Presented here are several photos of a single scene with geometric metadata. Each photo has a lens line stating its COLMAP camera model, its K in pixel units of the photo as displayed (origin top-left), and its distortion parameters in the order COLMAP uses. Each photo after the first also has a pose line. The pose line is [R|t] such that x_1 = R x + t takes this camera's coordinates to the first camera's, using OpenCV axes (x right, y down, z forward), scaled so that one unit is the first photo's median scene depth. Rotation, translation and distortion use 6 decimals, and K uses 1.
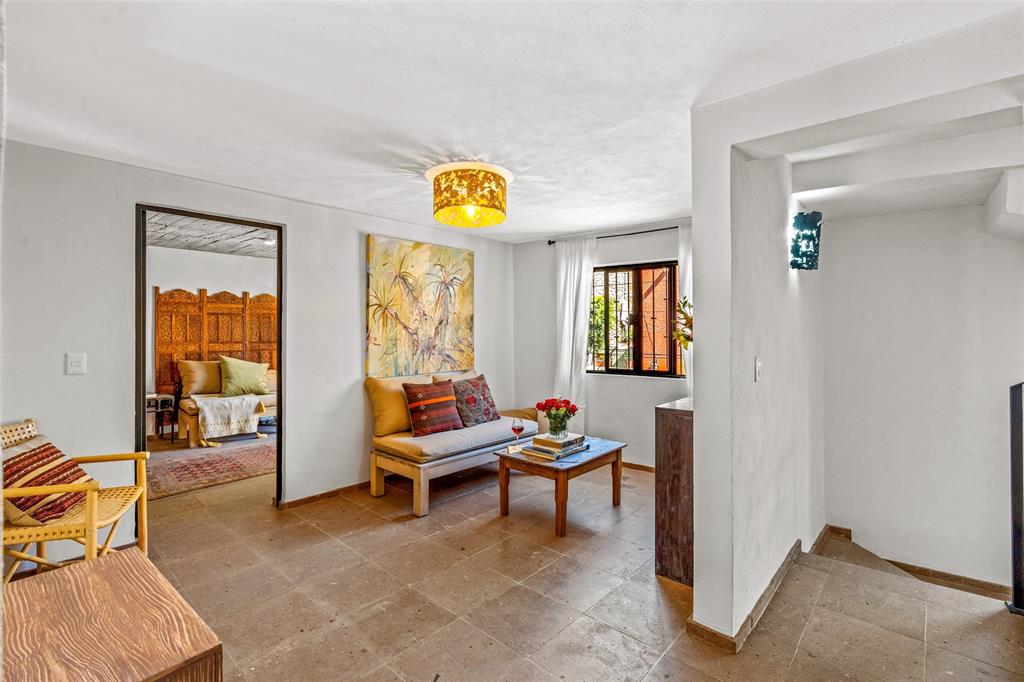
lens RADIAL K [[463.5, 0, 510.0], [0, 463.5, 327.9], [0, 0, 1]] dist [0.002193, 0.000385]
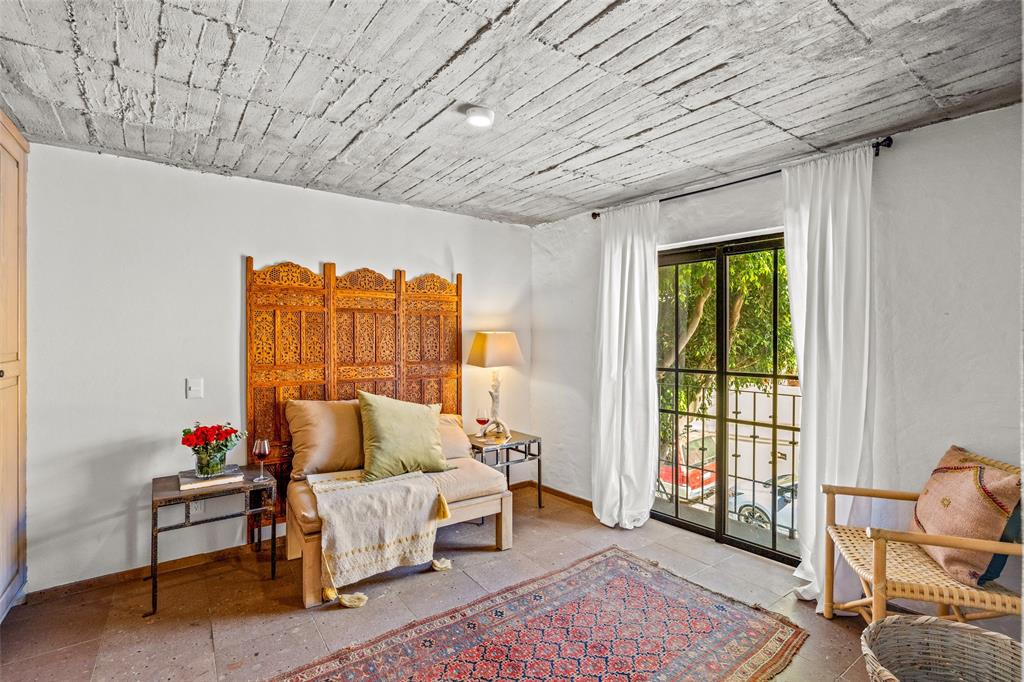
lens RADIAL K [[468.9, 0, 513.9], [0, 468.9, 334.6], [0, 0, 1]] dist [-0.003931, -0.000282]
pose [[0.978770, -0.002611, -0.204945, -0.361436], [0.002529, 0.999997, -0.000662, -0.001605], [0.204946, 0.000130, 0.978773, 0.543372]]
